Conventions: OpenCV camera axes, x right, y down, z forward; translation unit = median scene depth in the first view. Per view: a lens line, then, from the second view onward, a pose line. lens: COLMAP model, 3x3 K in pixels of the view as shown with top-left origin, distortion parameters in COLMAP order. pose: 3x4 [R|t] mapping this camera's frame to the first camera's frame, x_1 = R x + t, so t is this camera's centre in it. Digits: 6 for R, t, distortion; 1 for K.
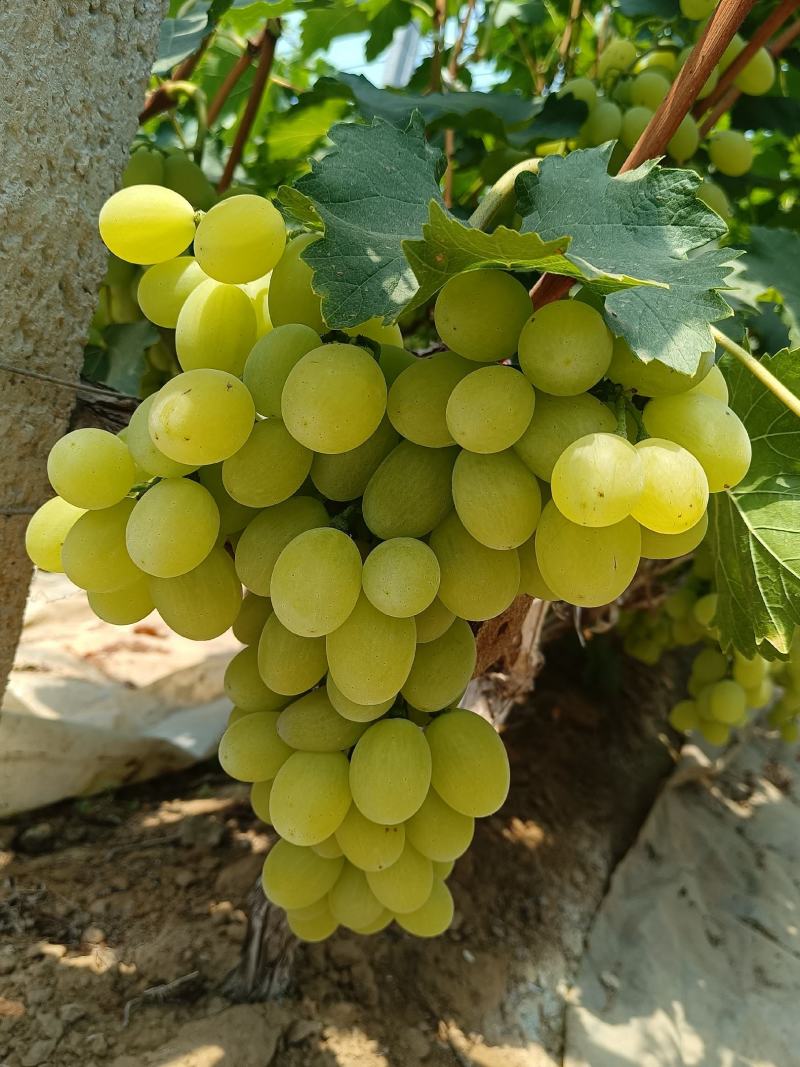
lens RADIAL K [[863.9, 0, 402.7], [0, 863.9, 528.9], [0, 0, 1]] dist [0.022395, -0.041510]
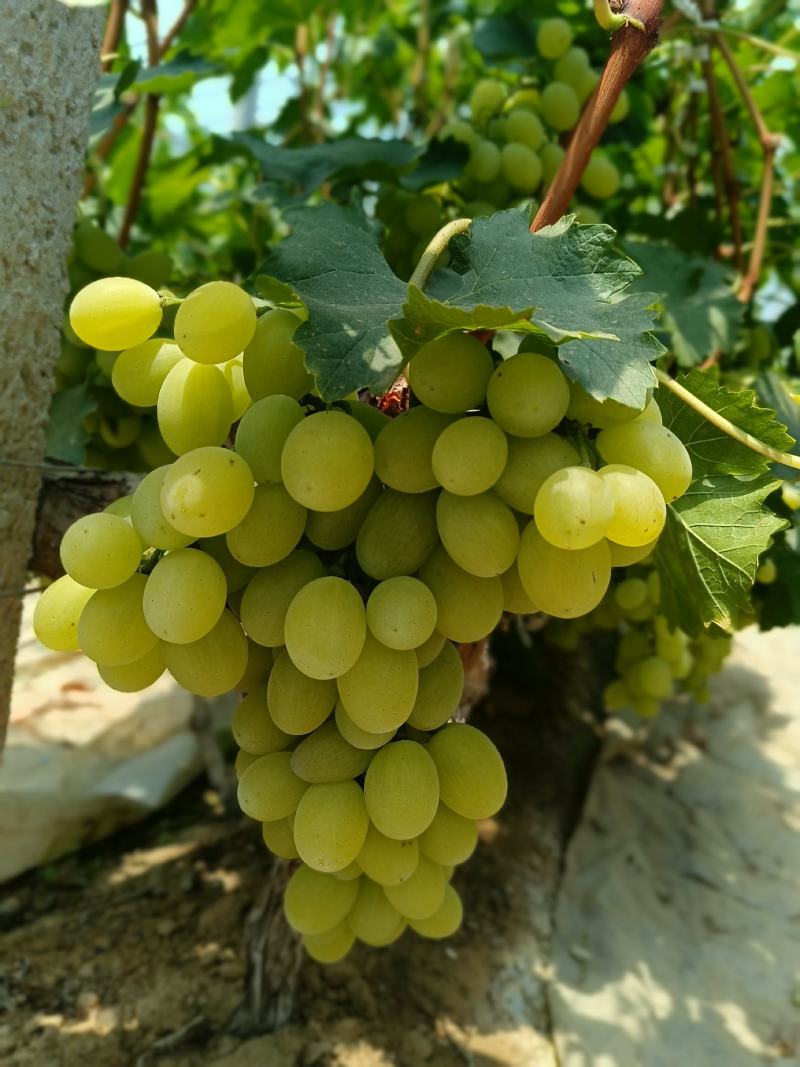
lens RADIAL K [[852.9, 0, 401.0], [0, 852.9, 530.2], [0, 0, 1]] dist [0.011887, -0.017941]
pose [[0.985555, -0.122563, 0.116876, -0.090517], [0.124134, 0.992246, -0.006234, -0.033020], [-0.115206, 0.020652, 0.993127, -0.061551]]
